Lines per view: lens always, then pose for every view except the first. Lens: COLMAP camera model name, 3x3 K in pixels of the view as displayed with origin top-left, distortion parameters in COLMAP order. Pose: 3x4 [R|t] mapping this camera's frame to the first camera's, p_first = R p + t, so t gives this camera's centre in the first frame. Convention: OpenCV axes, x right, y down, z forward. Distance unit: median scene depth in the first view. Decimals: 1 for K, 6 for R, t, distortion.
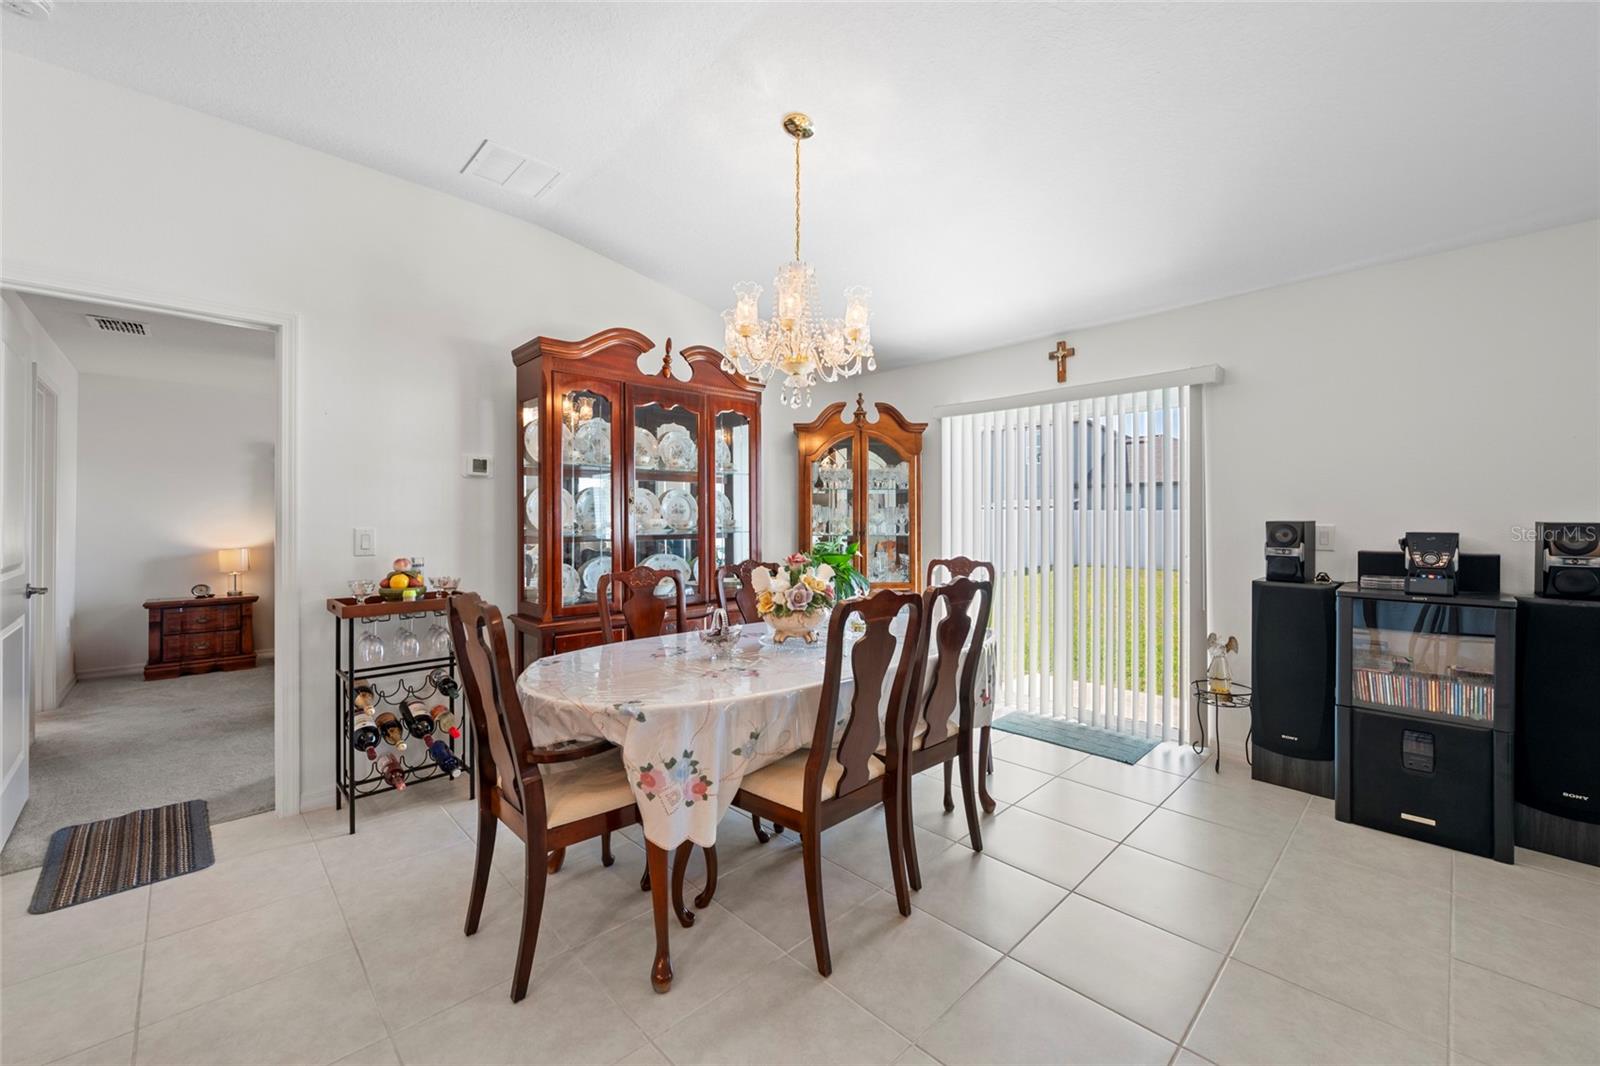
lens RADIAL K [[638.0, 0, 801.6], [0, 638.0, 517.5], [0, 0, 1]] dist [0.000030, 0.000022]
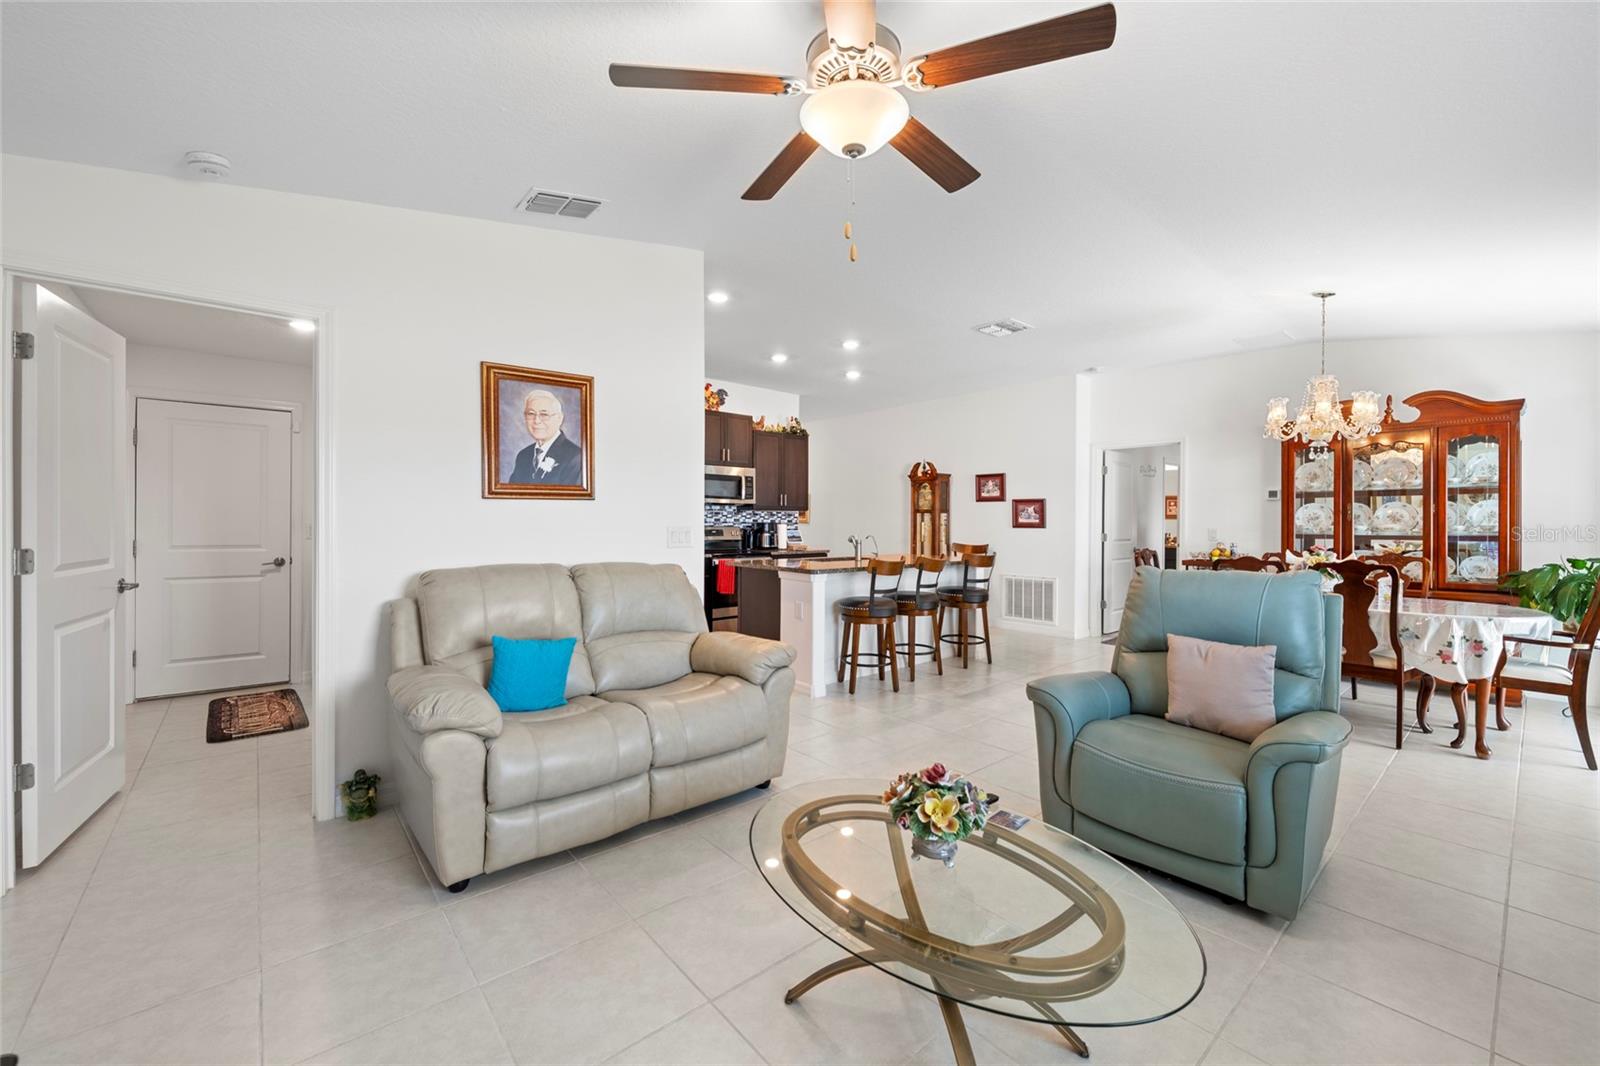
lens RADIAL K [[638.0, 0, 801.6], [0, 638.0, 517.5], [0, 0, 1]] dist [0.000030, 0.000022]
pose [[-0.055414, -0.008715, -0.998425, 1.341347], [0.000942, 0.999961, -0.008781, -0.001080], [0.998463, -0.001427, -0.055403, -0.228497]]
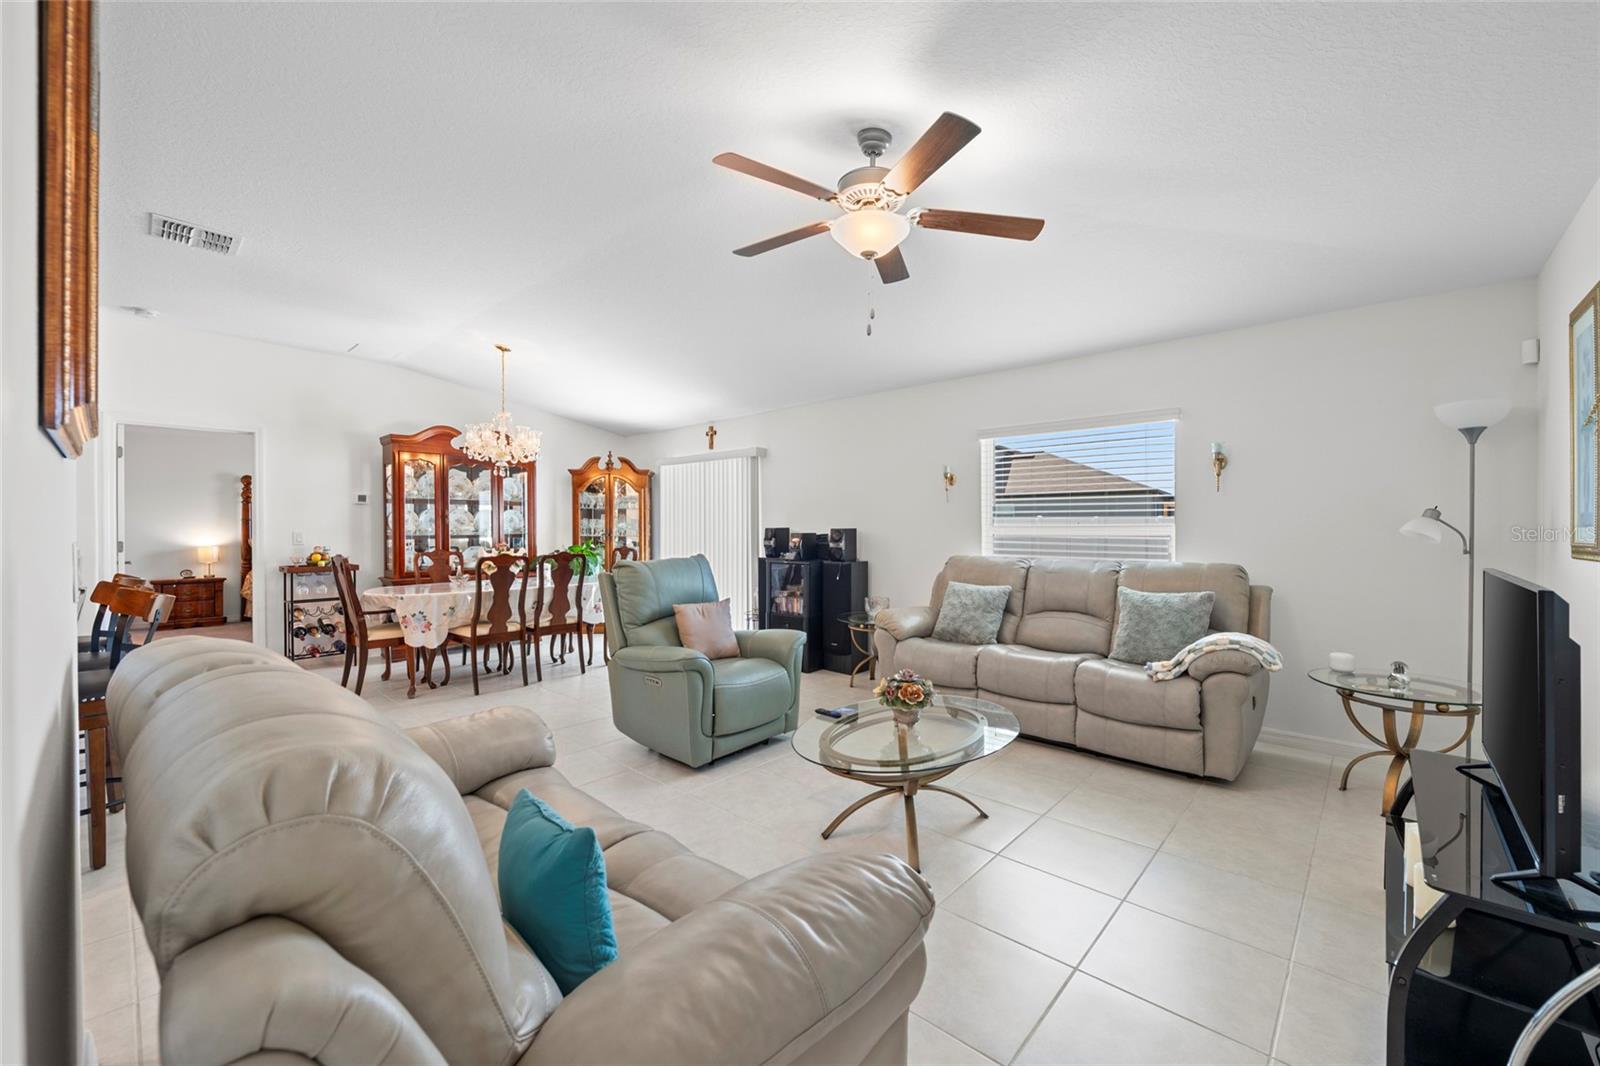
lens RADIAL K [[646.6, 0, 808.5], [0, 646.6, 529.1], [0, 0, 1]] dist [-0.001898, -0.000105]
pose [[0.998006, -0.000123, 0.063122, 0.682817], [-0.000352, 0.999972, 0.007519, -0.004817], [-0.063121, -0.007526, 0.997978, -0.977669]]
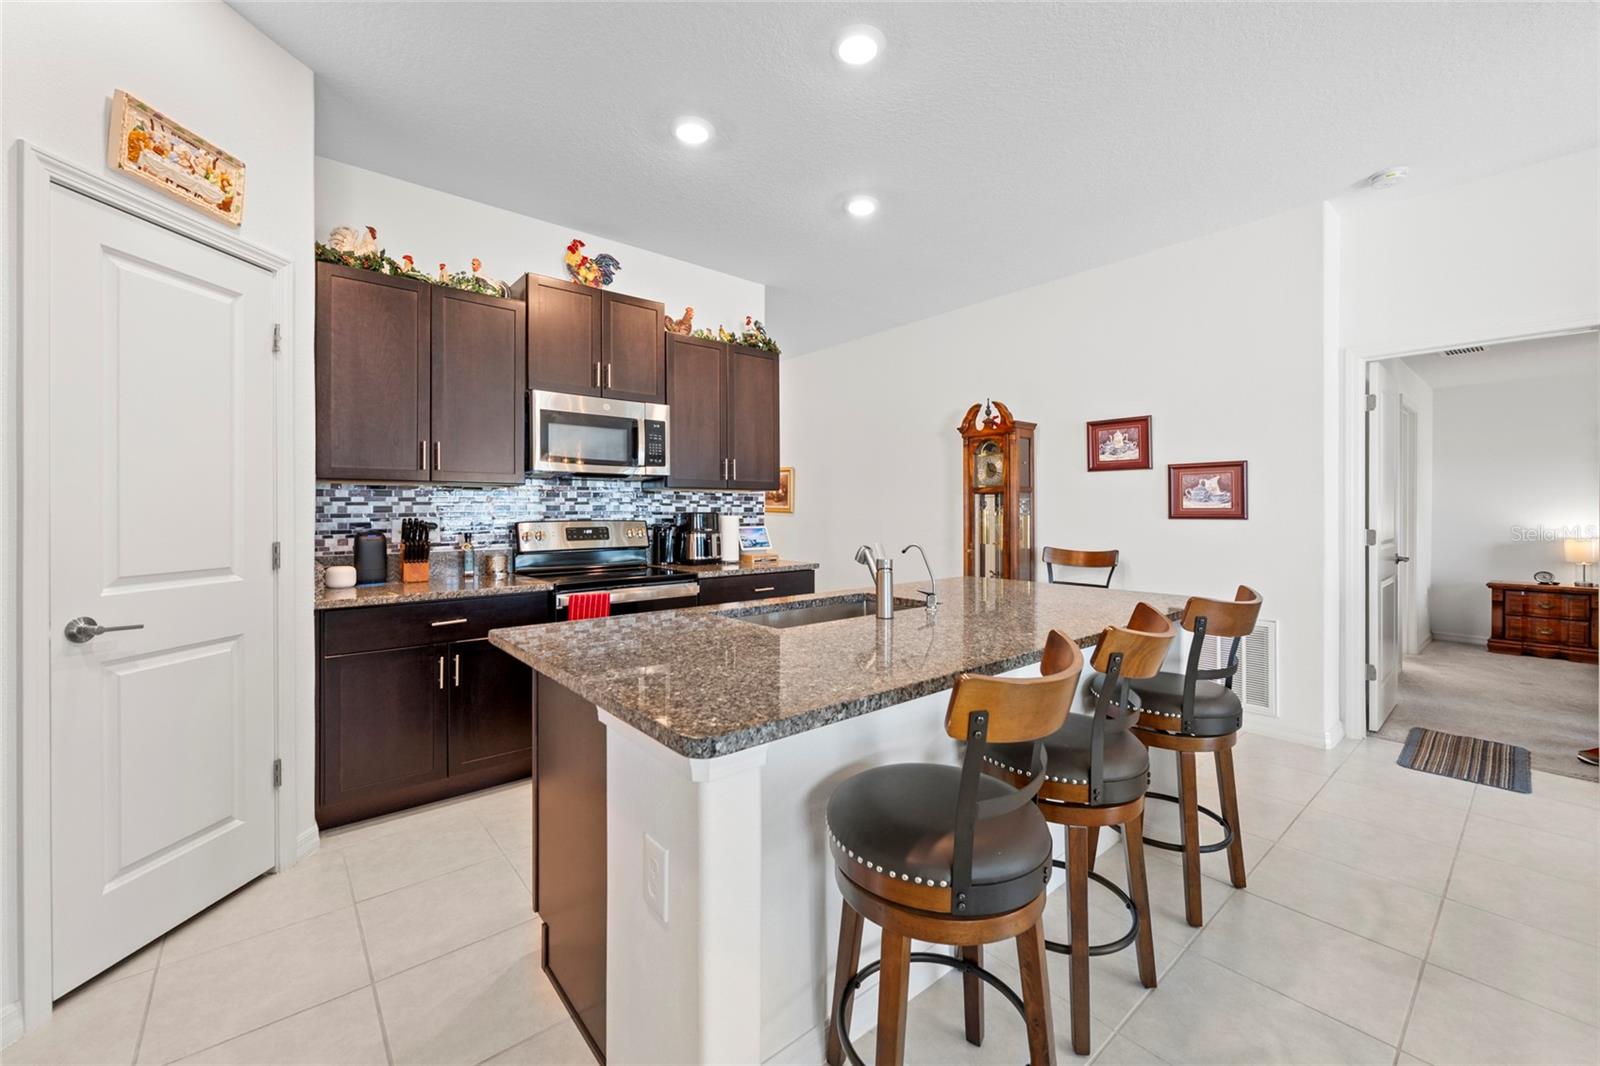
lens RADIAL K [[627.1, 0, 787.3], [0, 627.1, 517.7], [0, 0, 1]] dist [-0.000889, -0.002532]
pose [[-0.084745, 0.008183, -0.996369, 0.263311], [0.008654, 0.999935, 0.007477, -0.000771], [0.996365, -0.007989, -0.084810, -0.213747]]
